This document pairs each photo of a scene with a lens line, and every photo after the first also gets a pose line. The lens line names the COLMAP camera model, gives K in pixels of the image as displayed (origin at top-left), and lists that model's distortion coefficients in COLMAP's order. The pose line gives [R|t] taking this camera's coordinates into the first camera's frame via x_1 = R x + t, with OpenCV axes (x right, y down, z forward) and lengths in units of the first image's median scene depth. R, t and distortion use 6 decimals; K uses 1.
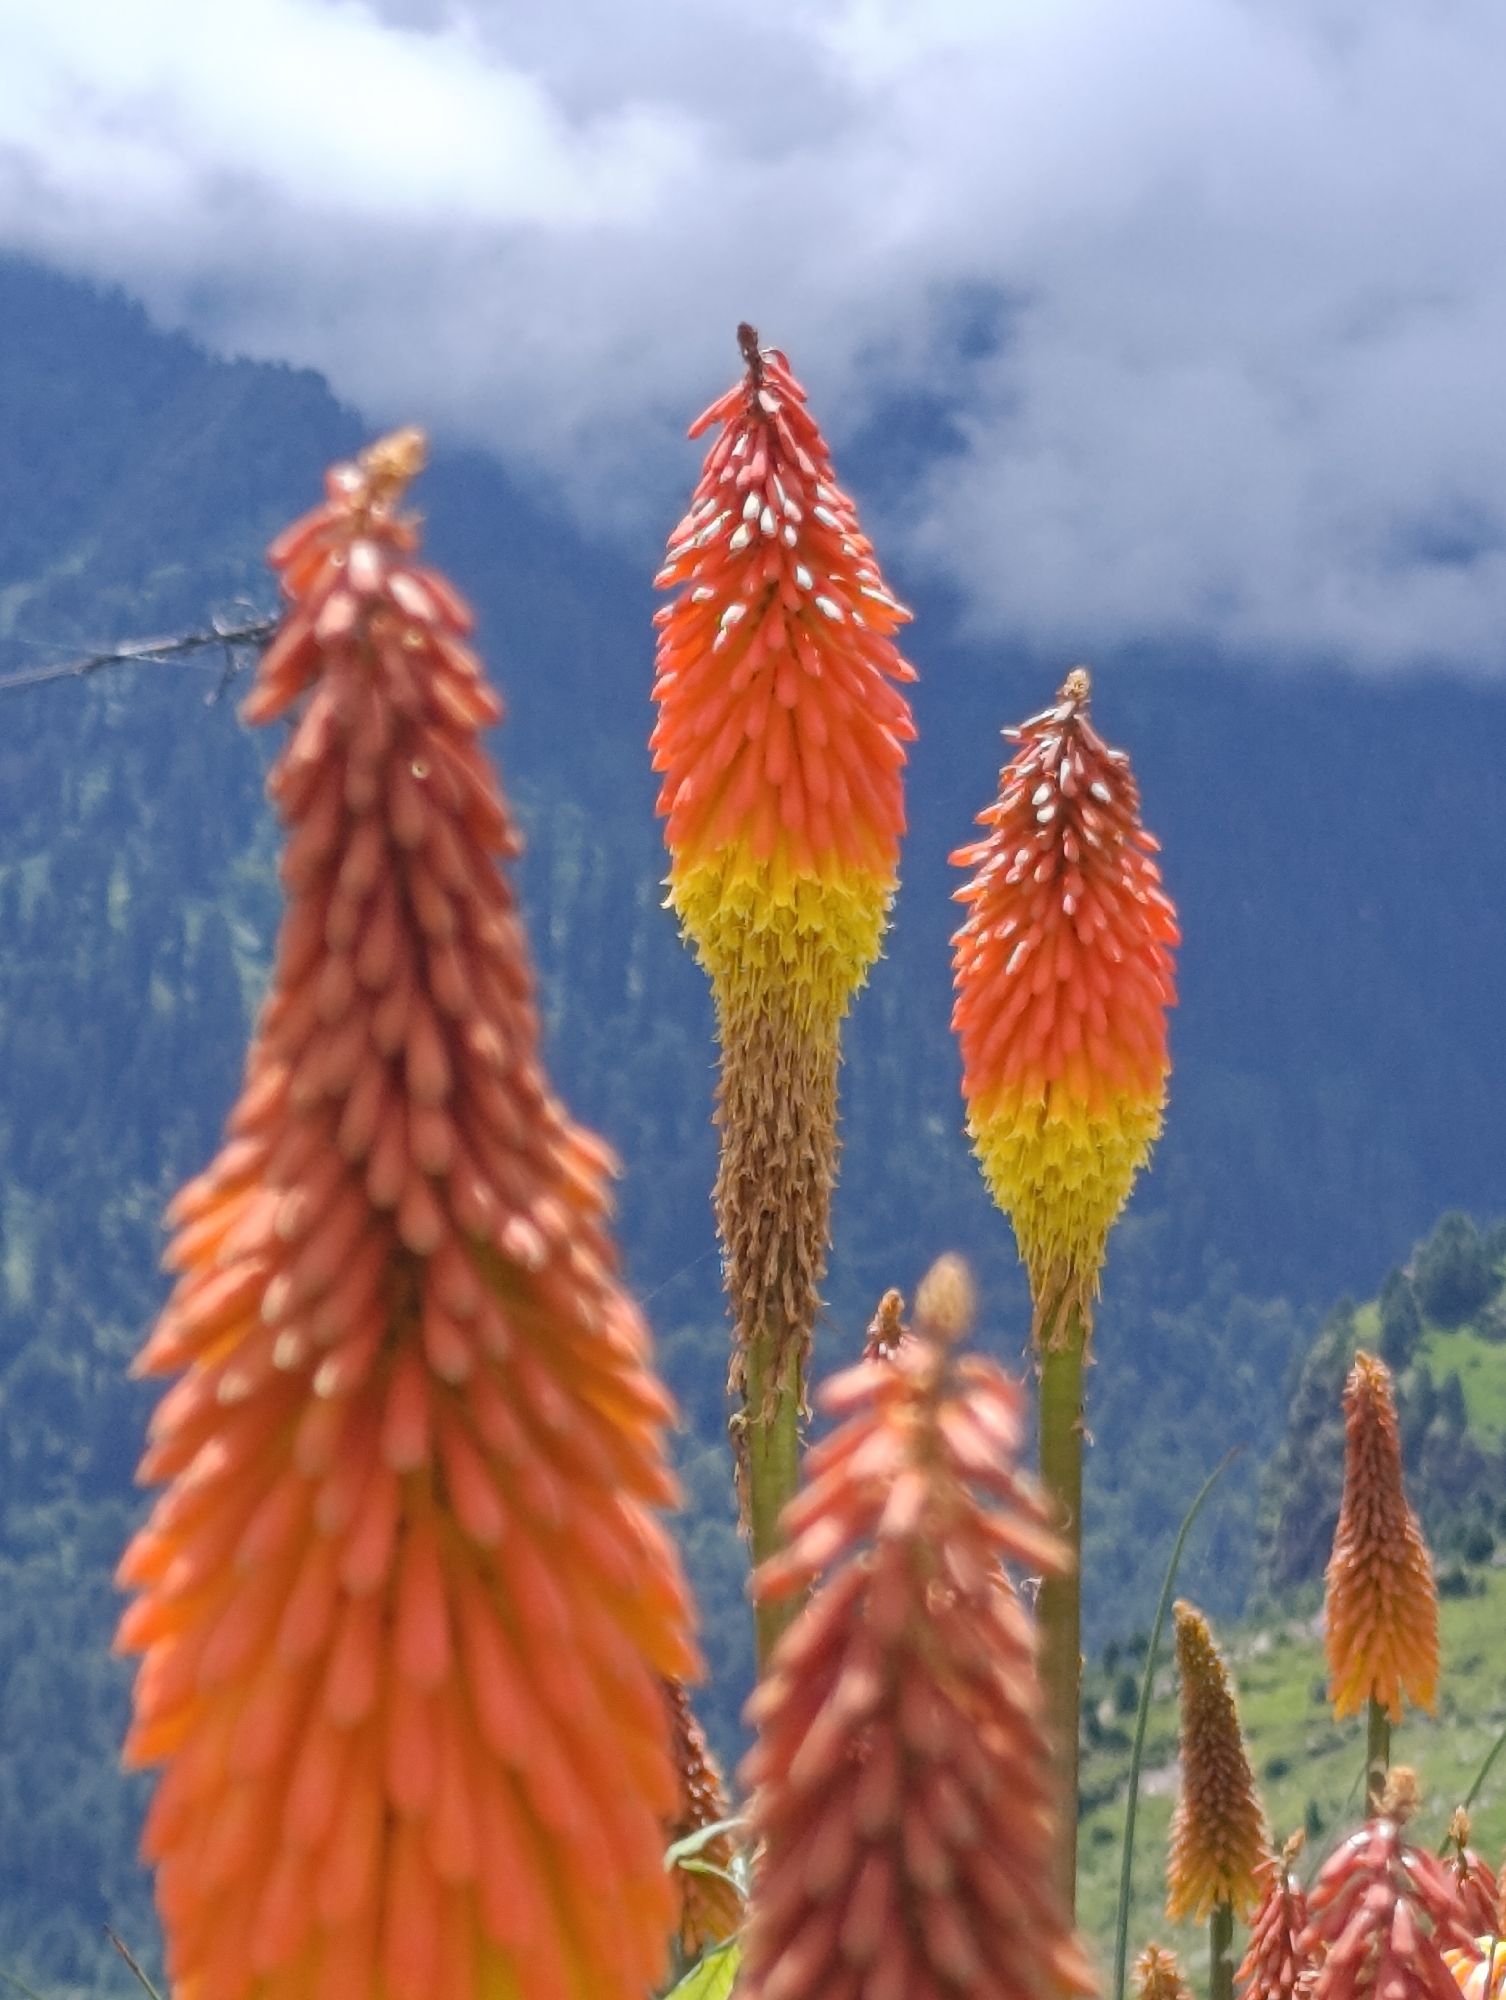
lens RADIAL K [[8750.8, 0, 747.3], [0, 8750.8, 1013.1], [0, 0, 1]] dist [-1.139494, 0.000000]
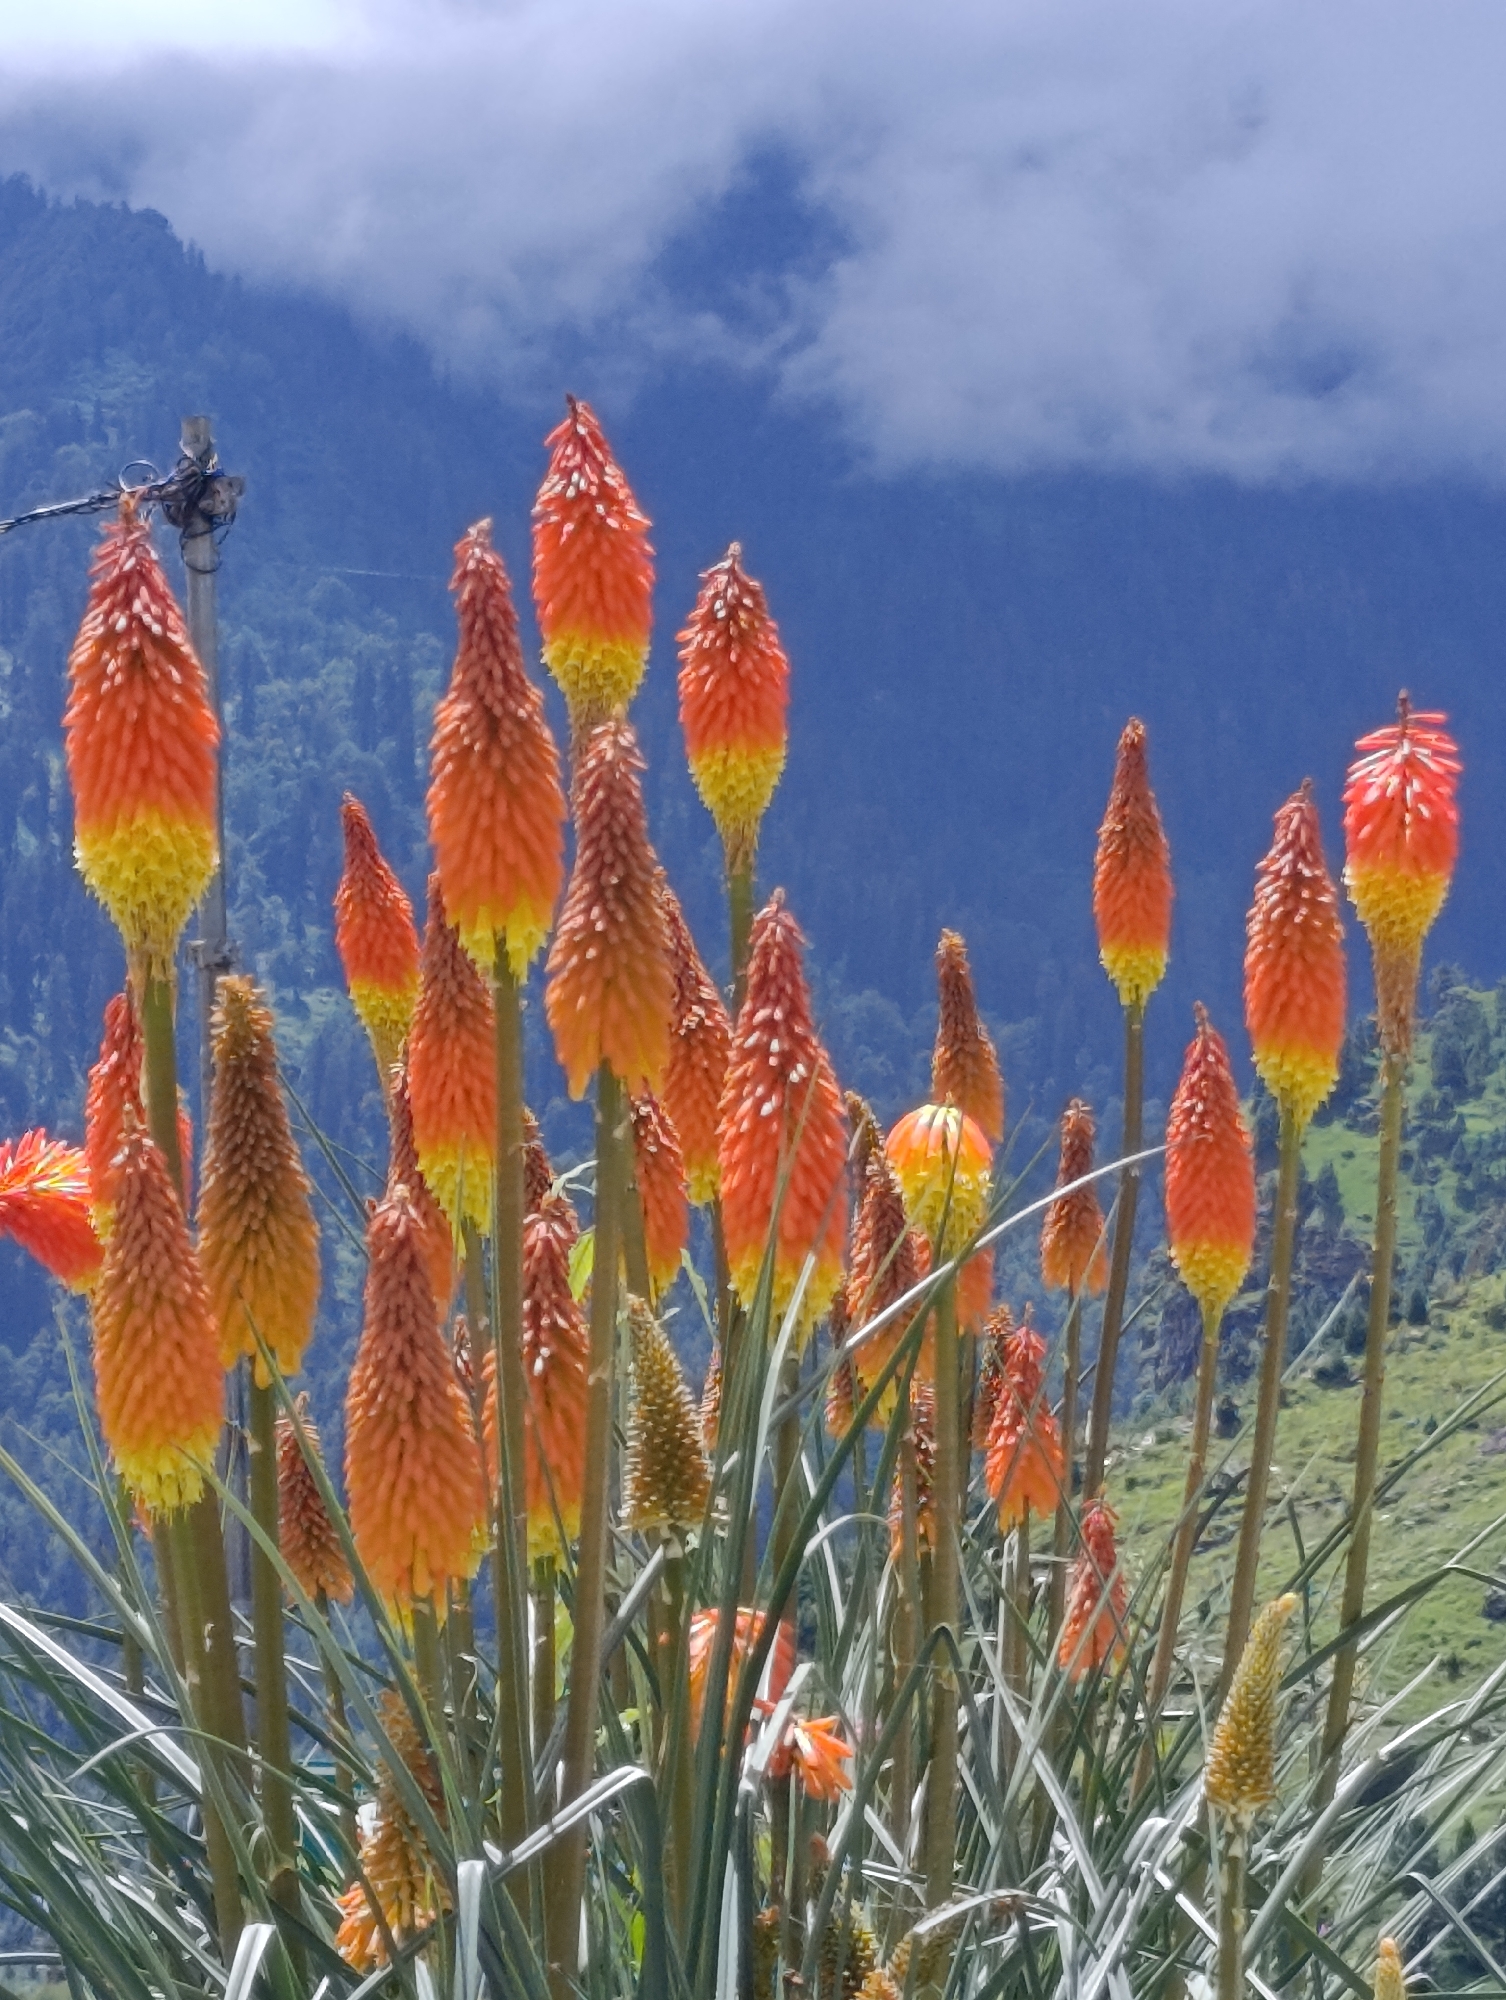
lens RADIAL K [[8750.8, 0, 766.4], [0, 8750.8, 984.4], [0, 0, 1]] dist [-1.139494, 0.000000]
pose [[0.999307, -0.032070, 0.018903, 0.002976], [0.031744, 0.999346, 0.017314, 0.032501], [-0.019446, -0.016702, 0.999671, -1.184971]]
